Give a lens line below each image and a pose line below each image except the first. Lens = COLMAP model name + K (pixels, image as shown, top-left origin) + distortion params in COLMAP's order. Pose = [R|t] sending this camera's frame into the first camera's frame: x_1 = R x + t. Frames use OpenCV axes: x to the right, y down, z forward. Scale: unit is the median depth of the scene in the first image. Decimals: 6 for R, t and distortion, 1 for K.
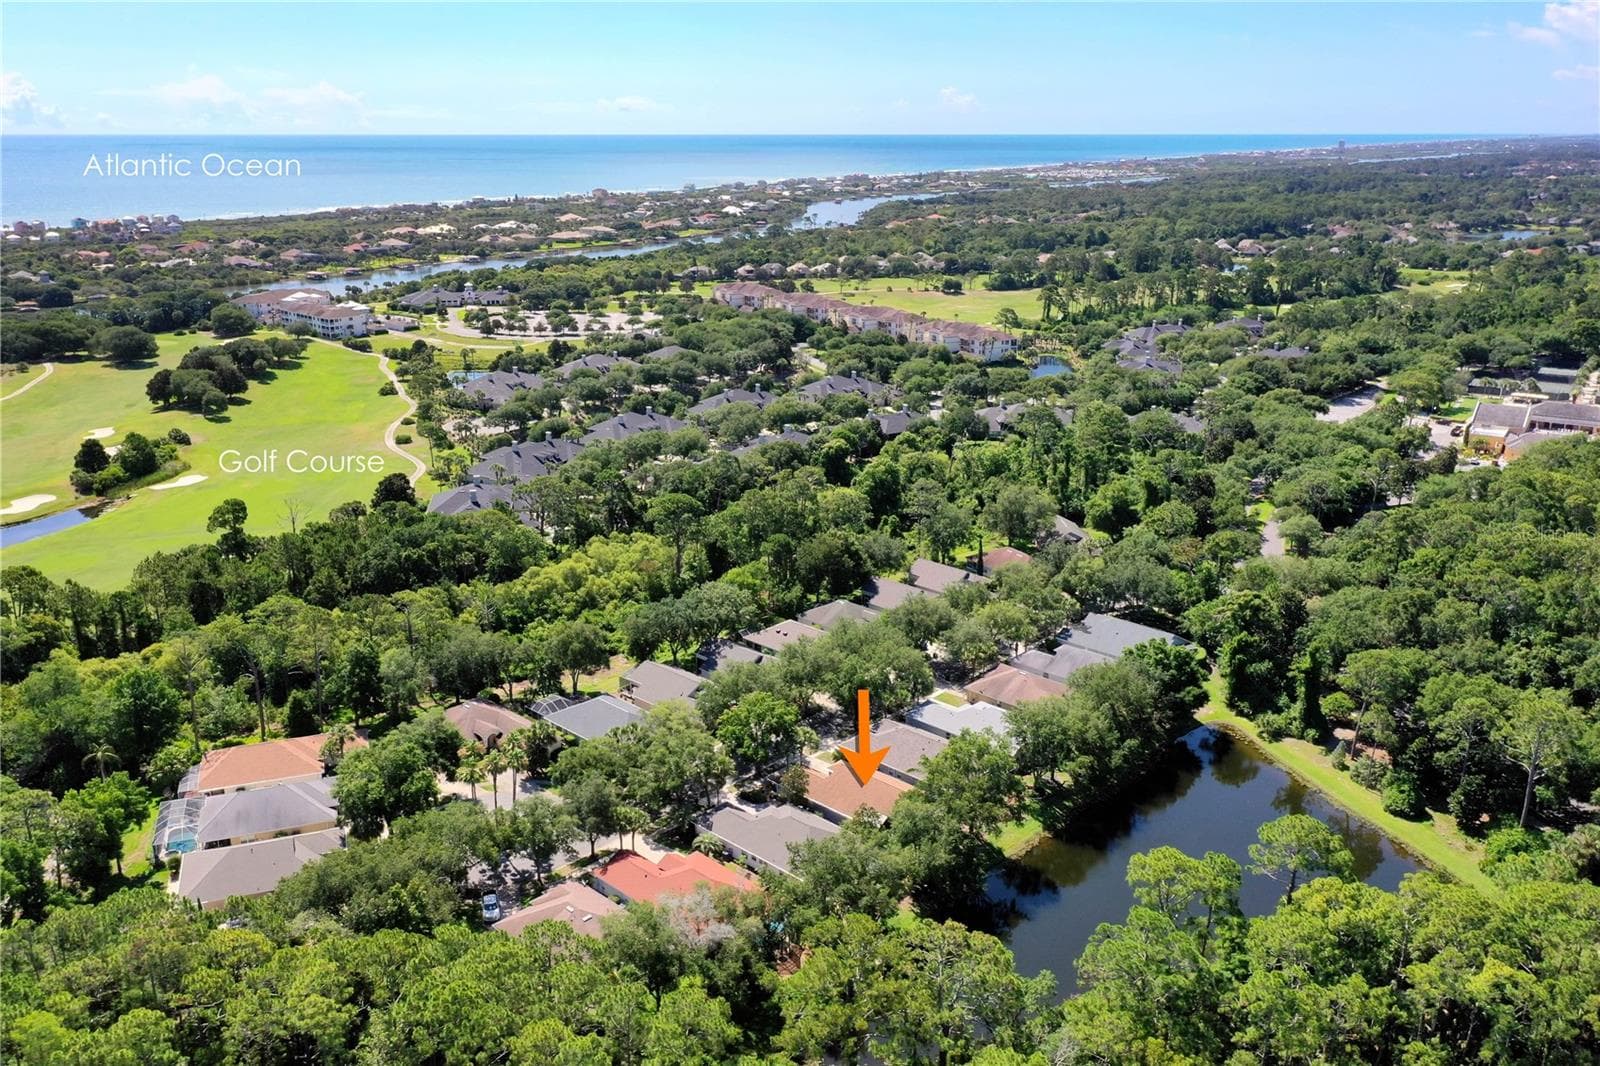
lens RADIAL K [[1290.8, 0, 797.0], [0, 1290.8, 547.8], [0, 0, 1]] dist [-0.001050, 0.008448]
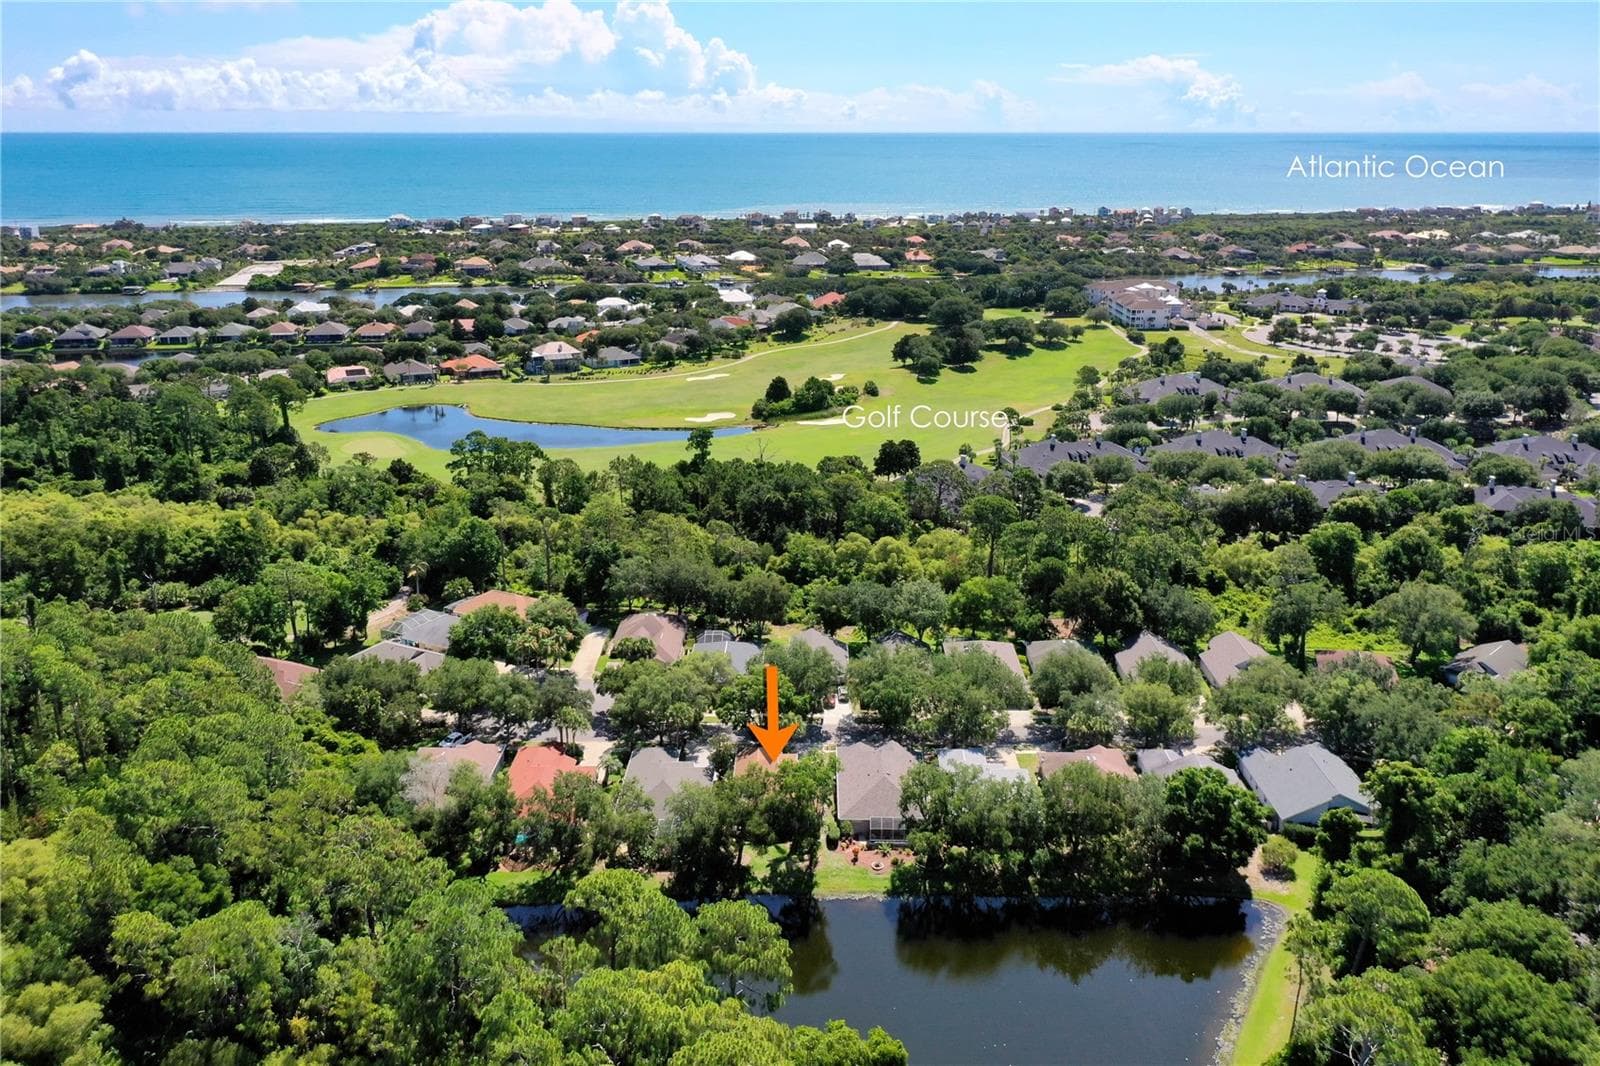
lens RADIAL K [[1290.8, 0, 804.0], [0, 1290.8, 529.0], [0, 0, 1]] dist [-0.001050, 0.008448]
pose [[0.682754, 0.216873, -0.697720, 0.204547], [-0.224535, 0.971001, 0.082098, -0.025810], [0.695292, 0.100610, 0.711651, 0.067031]]
